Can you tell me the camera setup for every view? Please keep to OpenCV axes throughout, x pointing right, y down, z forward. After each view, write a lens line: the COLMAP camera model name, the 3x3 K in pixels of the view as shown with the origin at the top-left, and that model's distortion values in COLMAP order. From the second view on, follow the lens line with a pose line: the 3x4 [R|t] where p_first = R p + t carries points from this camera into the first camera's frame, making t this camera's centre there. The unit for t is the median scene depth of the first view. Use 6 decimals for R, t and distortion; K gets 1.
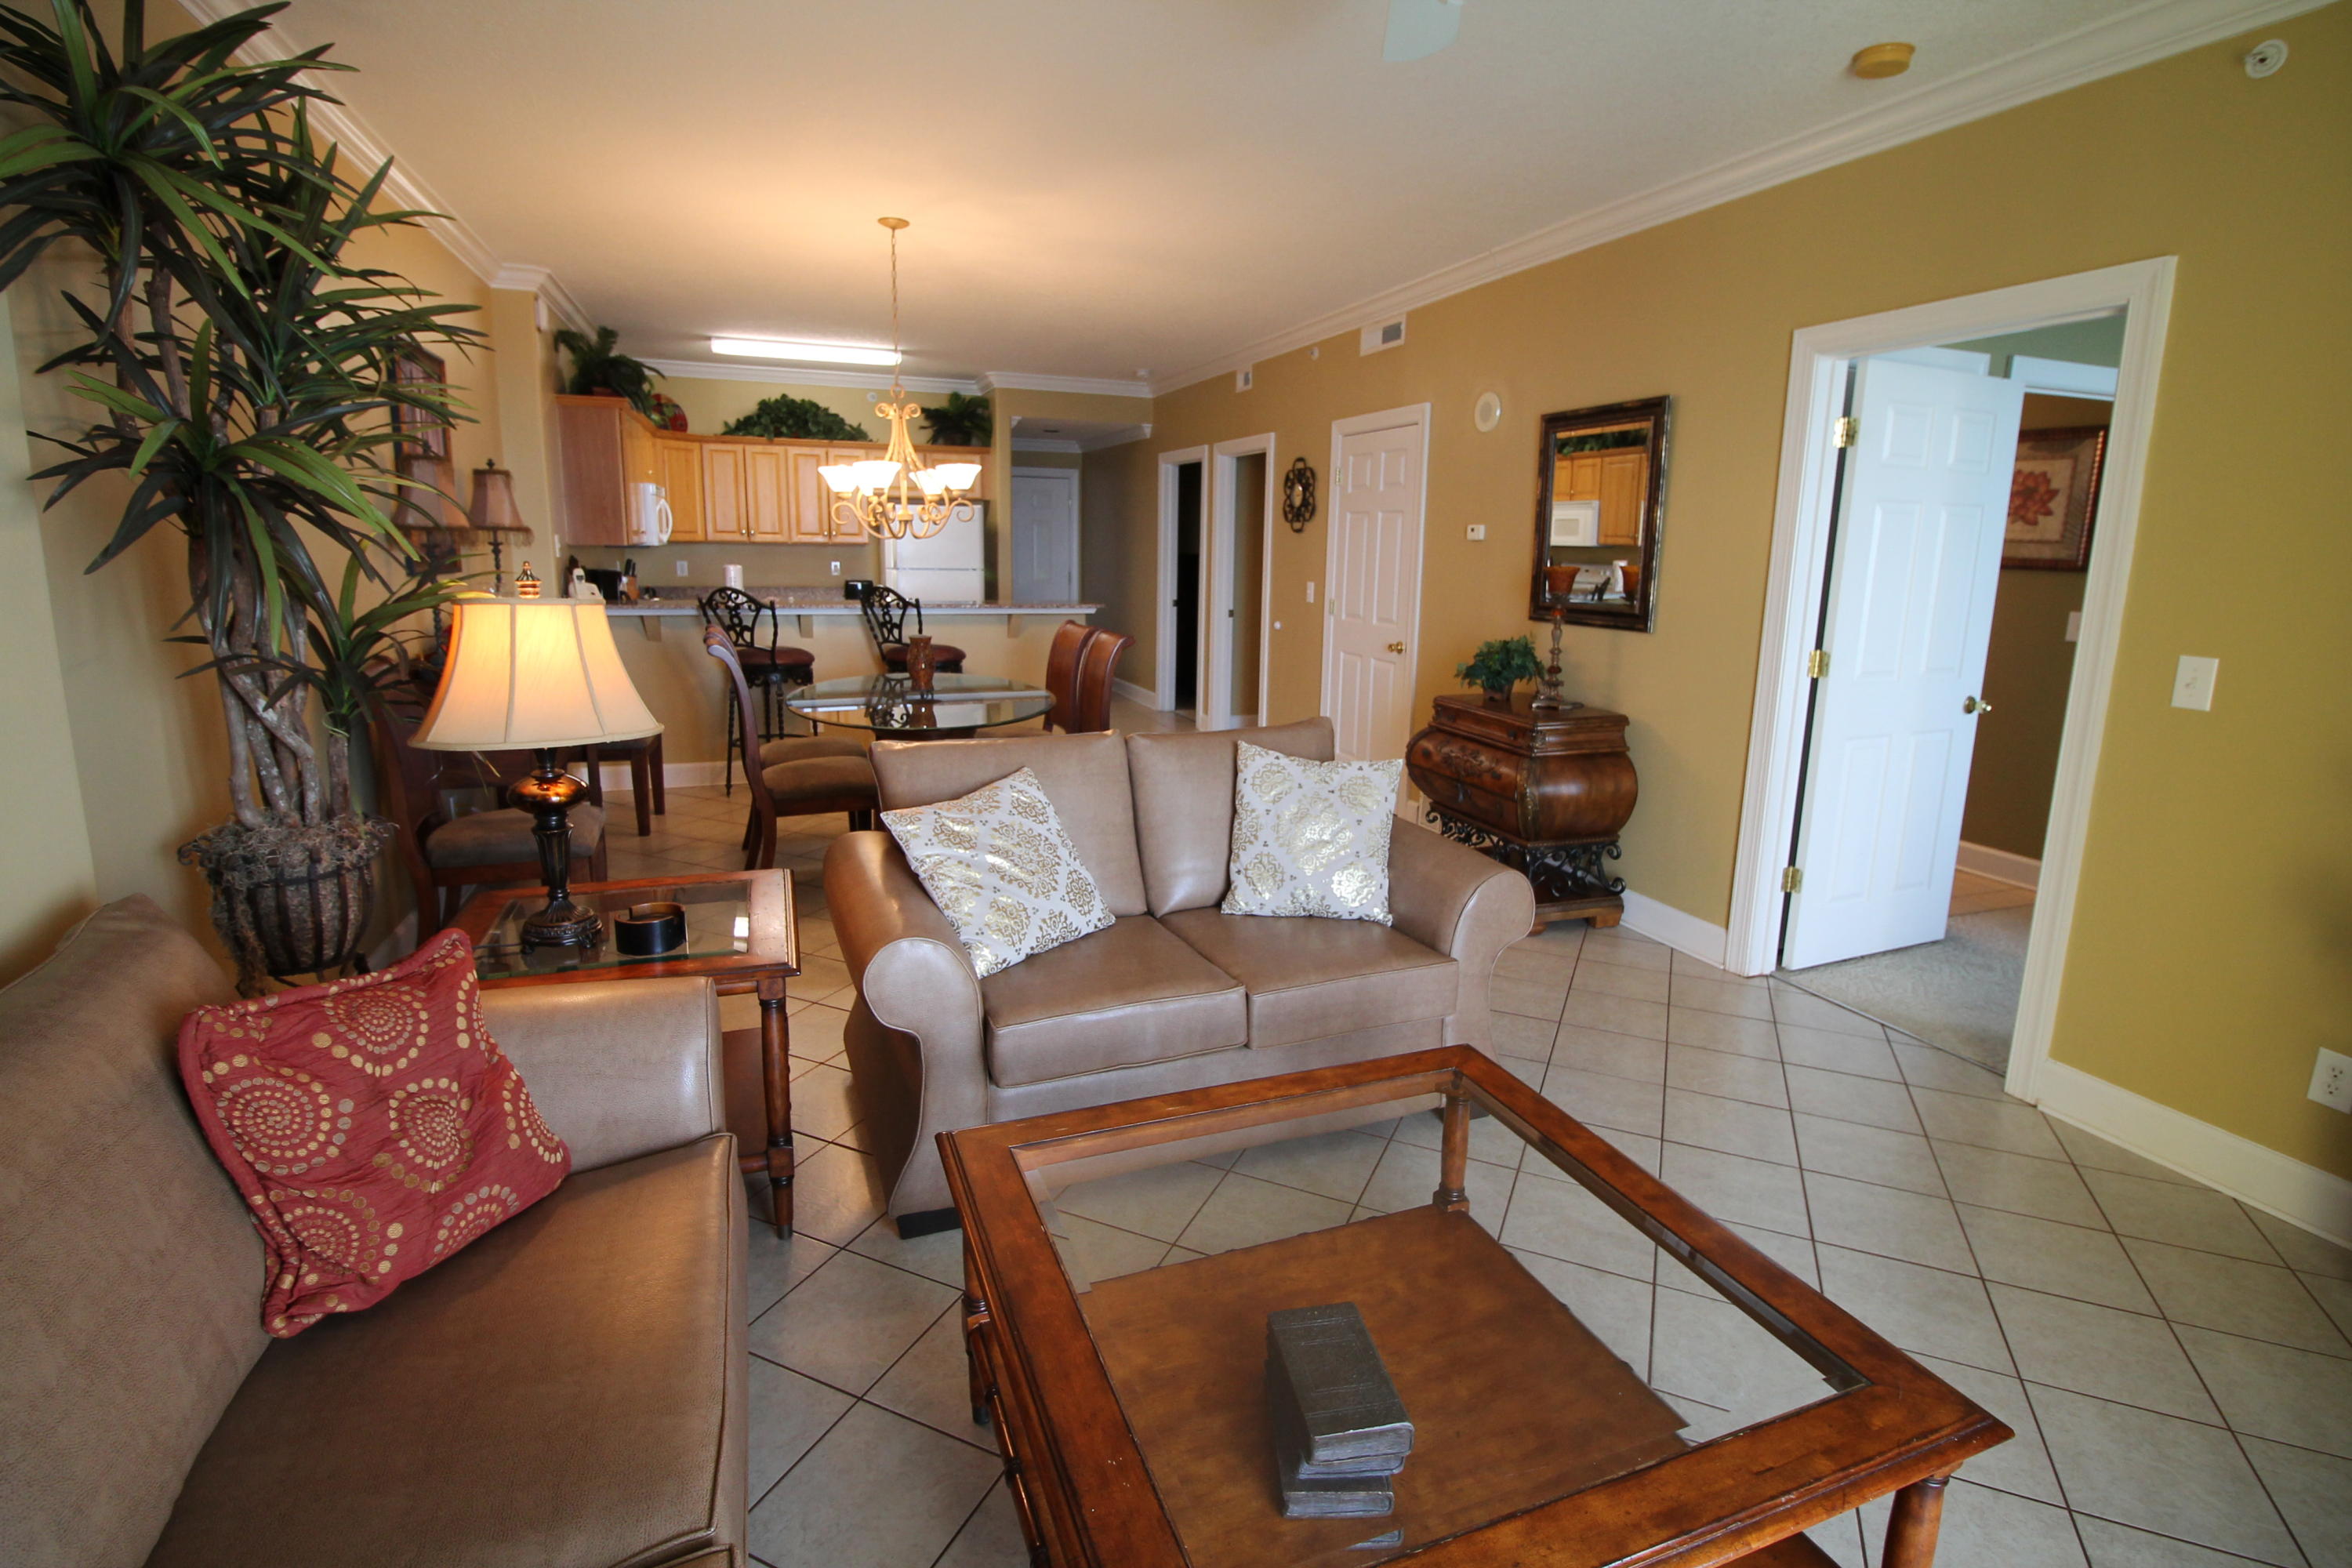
lens RADIAL K [[1111.8, 0, 1183.0], [0, 1111.8, 777.5], [0, 0, 1]] dist [-0.001055, -0.001087]
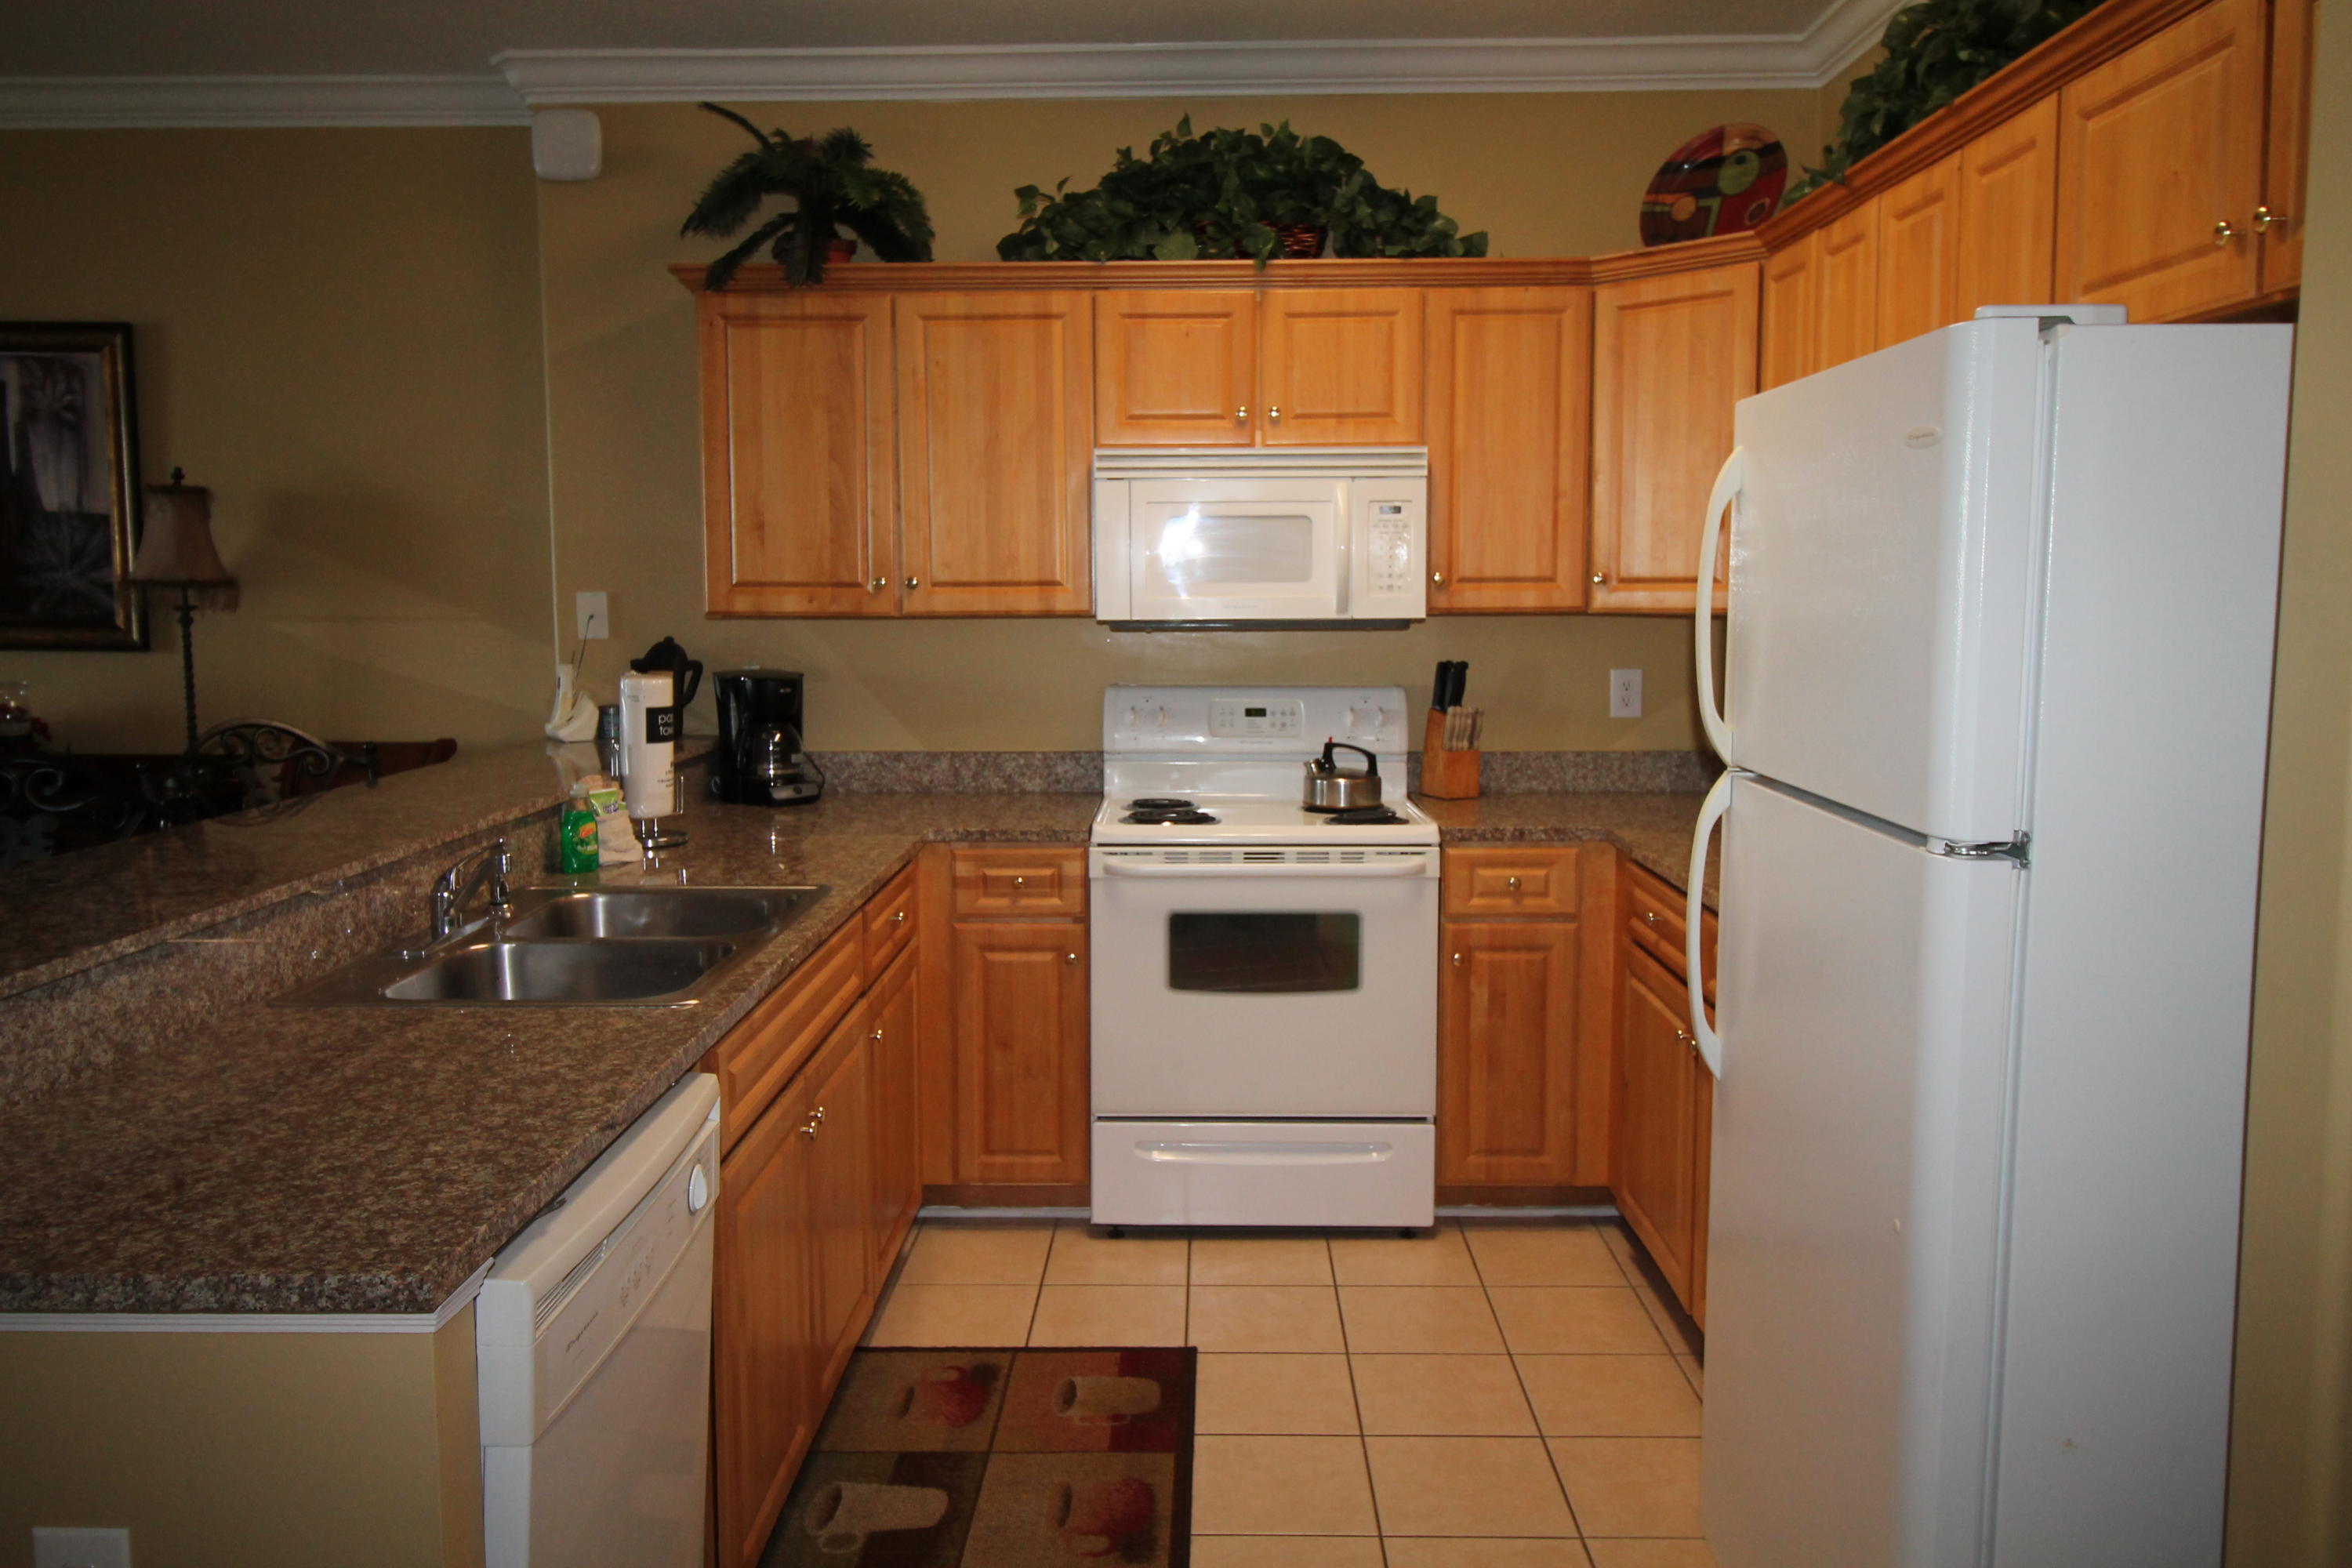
lens RADIAL K [[1762.6, 0, 1178.9], [0, 1762.6, 776.6], [0, 0, 1]] dist [0.020181, -0.007505]
pose [[-0.374355, 0.088890, -0.923015, 0.038795], [-0.195373, 0.965489, 0.172220, -0.220164], [0.906470, 0.244803, -0.344069, 1.031445]]
